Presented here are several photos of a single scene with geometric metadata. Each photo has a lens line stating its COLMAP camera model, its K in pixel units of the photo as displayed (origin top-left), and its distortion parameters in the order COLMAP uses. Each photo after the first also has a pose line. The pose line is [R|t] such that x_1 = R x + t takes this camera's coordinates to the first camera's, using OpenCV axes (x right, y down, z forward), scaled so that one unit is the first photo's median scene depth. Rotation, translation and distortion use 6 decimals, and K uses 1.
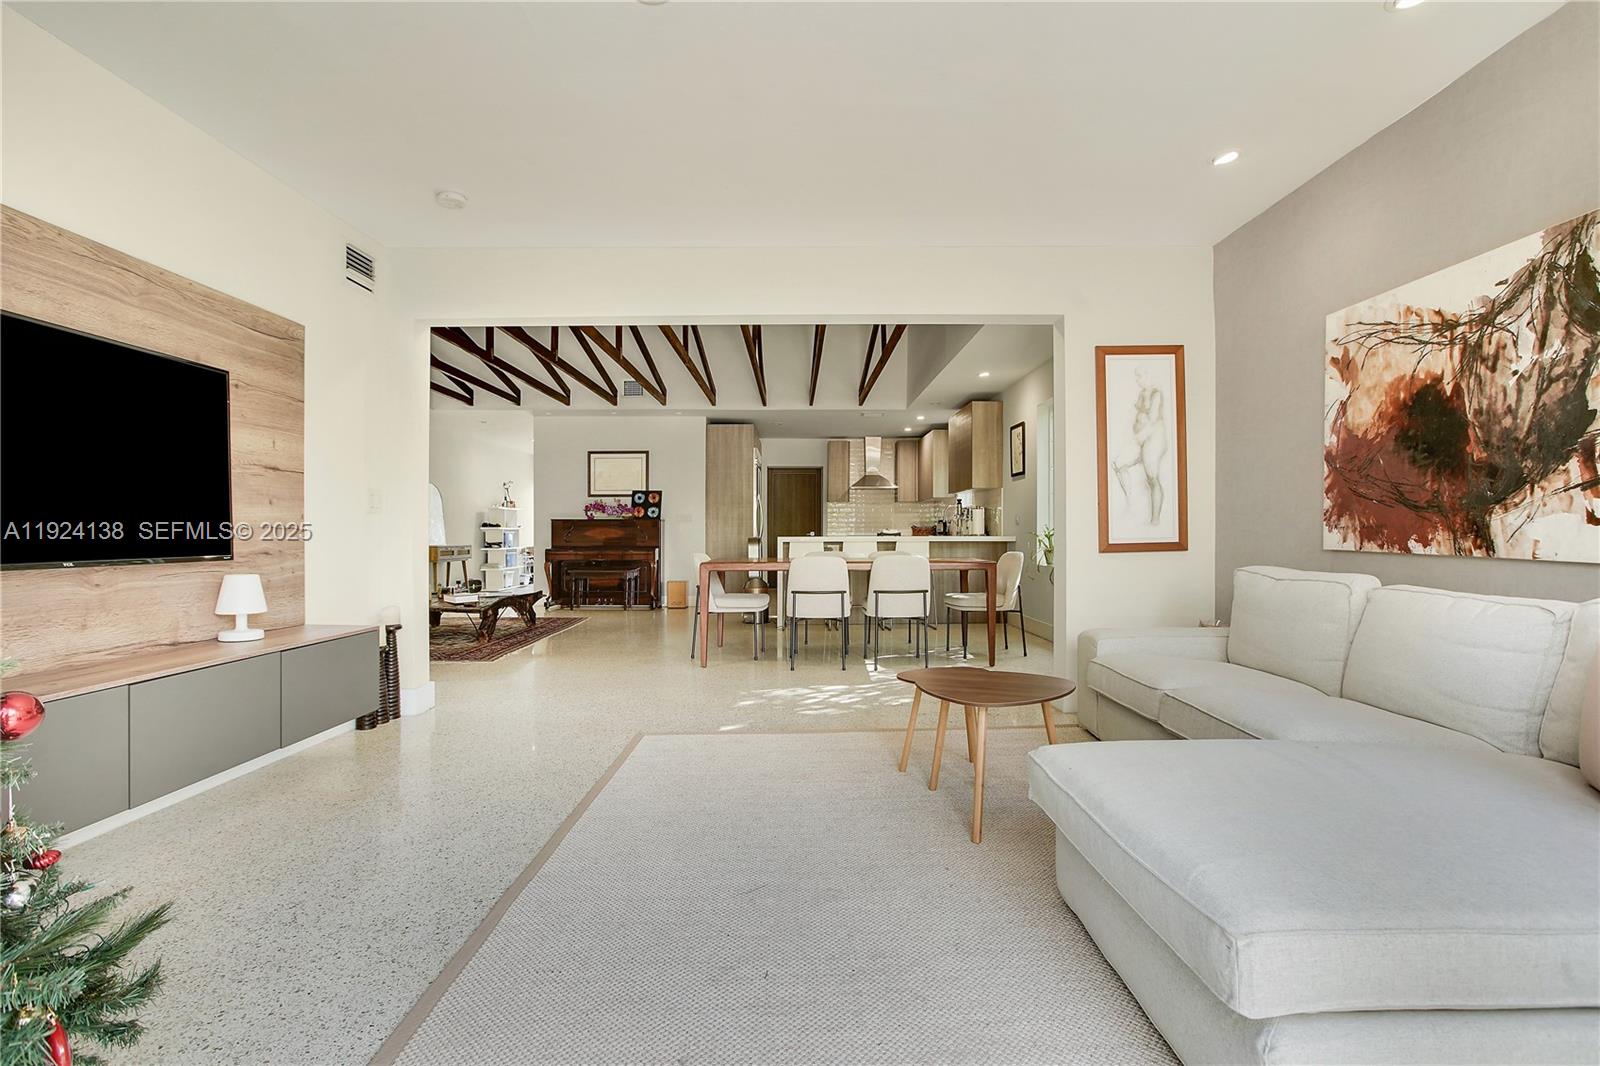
lens RADIAL K [[740.5, 0, 813.2], [0, 740.5, 533.9], [0, 0, 1]] dist [-0.020337, 0.007942]
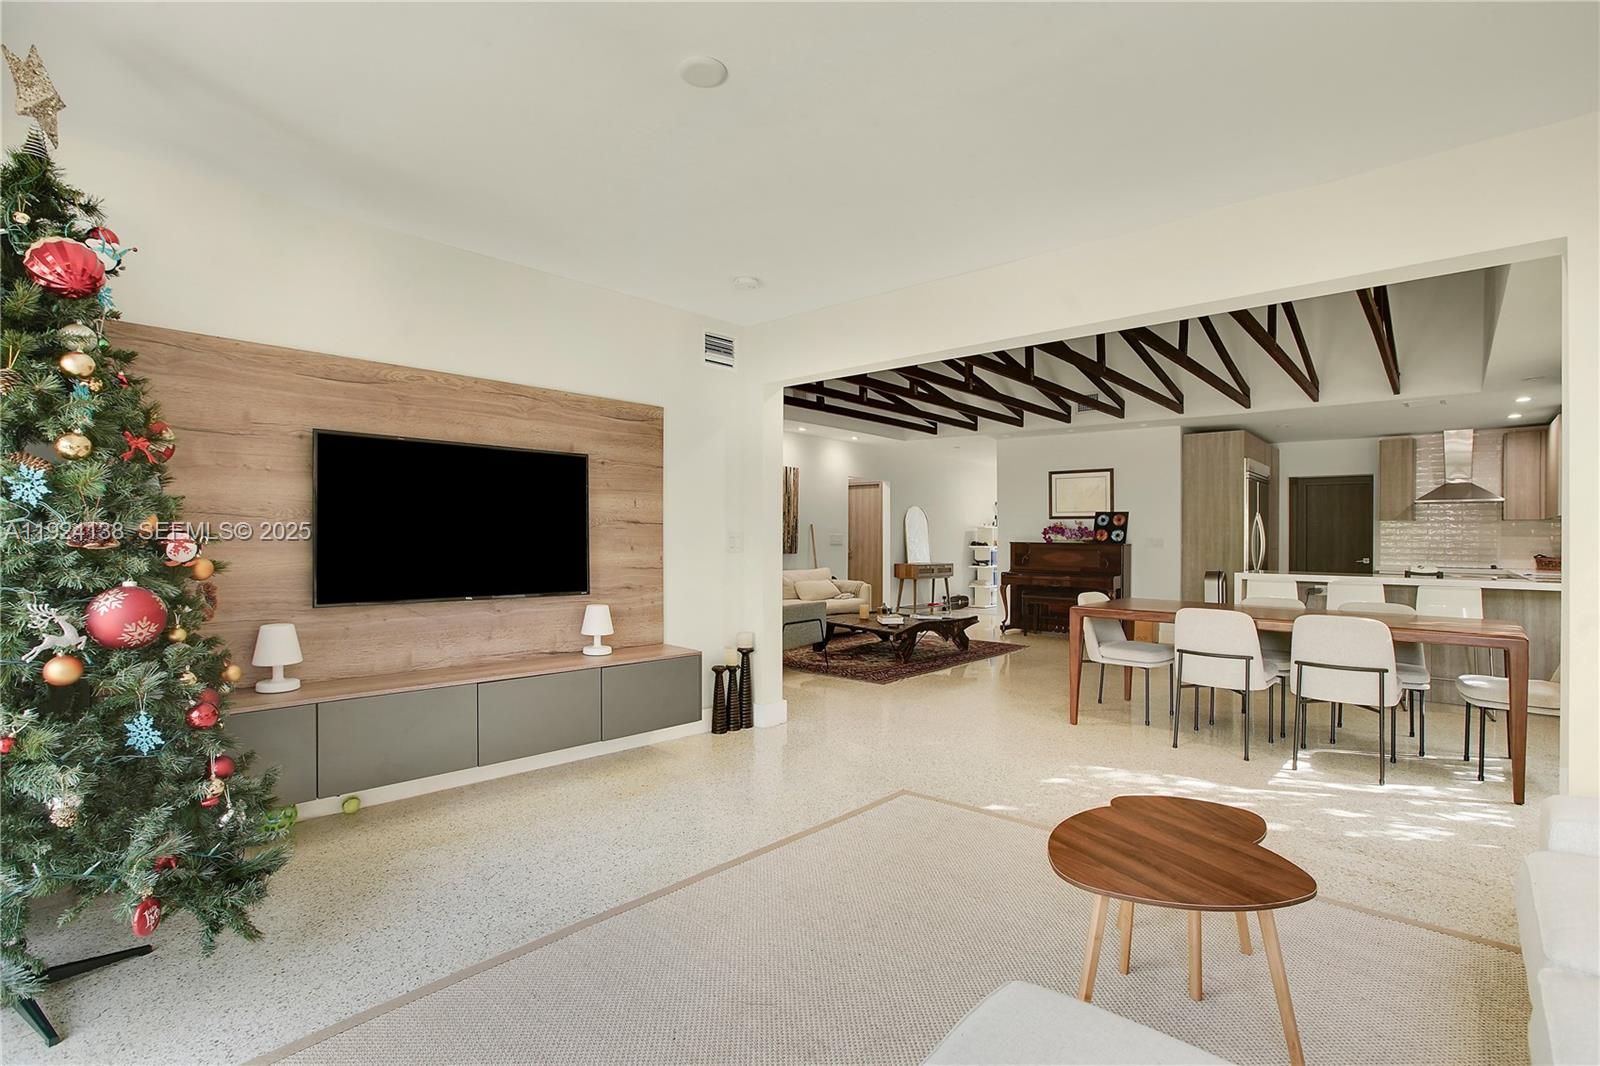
lens RADIAL K [[740.5, 0, 804.4], [0, 740.5, 539.9], [0, 0, 1]] dist [-0.020337, 0.007942]
pose [[0.738705, 0.011620, -0.673929, 0.146640], [-0.015119, 0.999885, 0.000668, -0.025266], [0.673860, 0.009696, 0.738796, 0.093359]]
